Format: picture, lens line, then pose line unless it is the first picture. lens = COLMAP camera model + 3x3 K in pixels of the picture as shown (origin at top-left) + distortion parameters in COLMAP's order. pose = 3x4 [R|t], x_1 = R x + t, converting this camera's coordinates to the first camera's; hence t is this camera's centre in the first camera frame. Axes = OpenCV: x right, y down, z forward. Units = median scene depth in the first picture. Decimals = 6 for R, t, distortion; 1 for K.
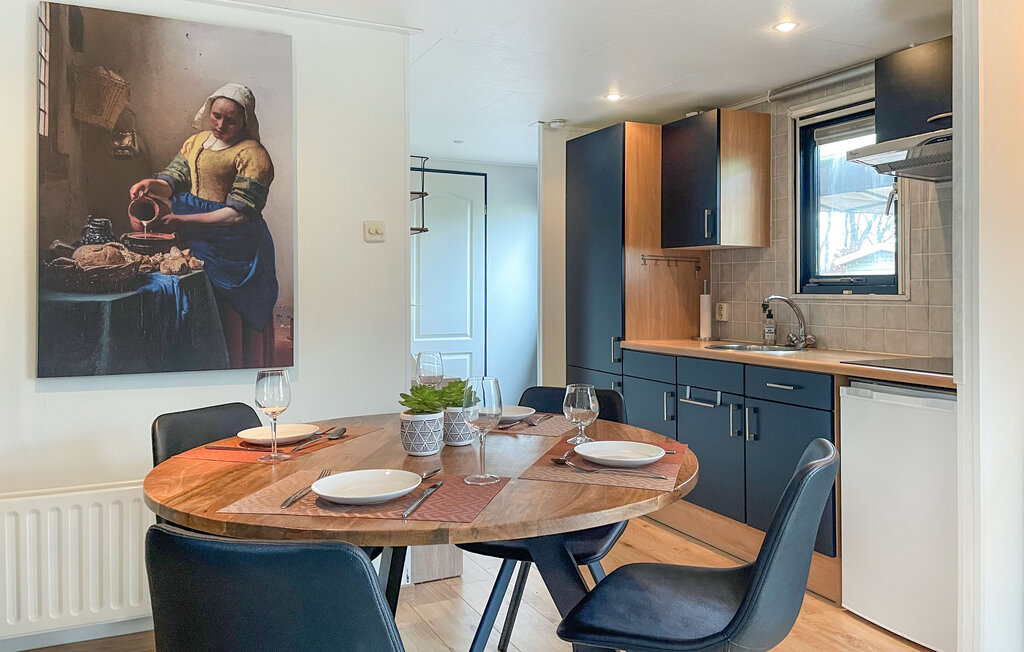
lens RADIAL K [[764.6, 0, 511.5], [0, 764.6, 371.9], [0, 0, 1]] dist [0.036773, 0.000374]
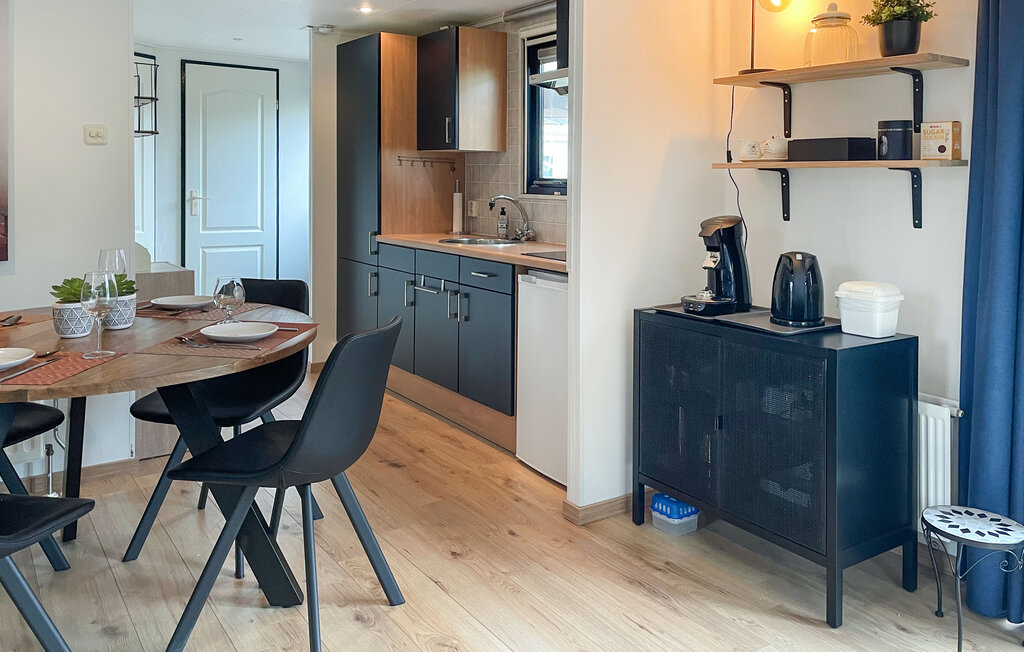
lens RADIAL K [[775.4, 0, 515.7], [0, 775.4, 277.3], [0, 0, 1]] dist [0.083735, -0.088470]
pose [[0.985621, -0.012255, 0.168525, 0.230012], [0.008769, 0.999732, 0.021416, -0.002701], [-0.168742, -0.019631, 0.985465, -0.203225]]
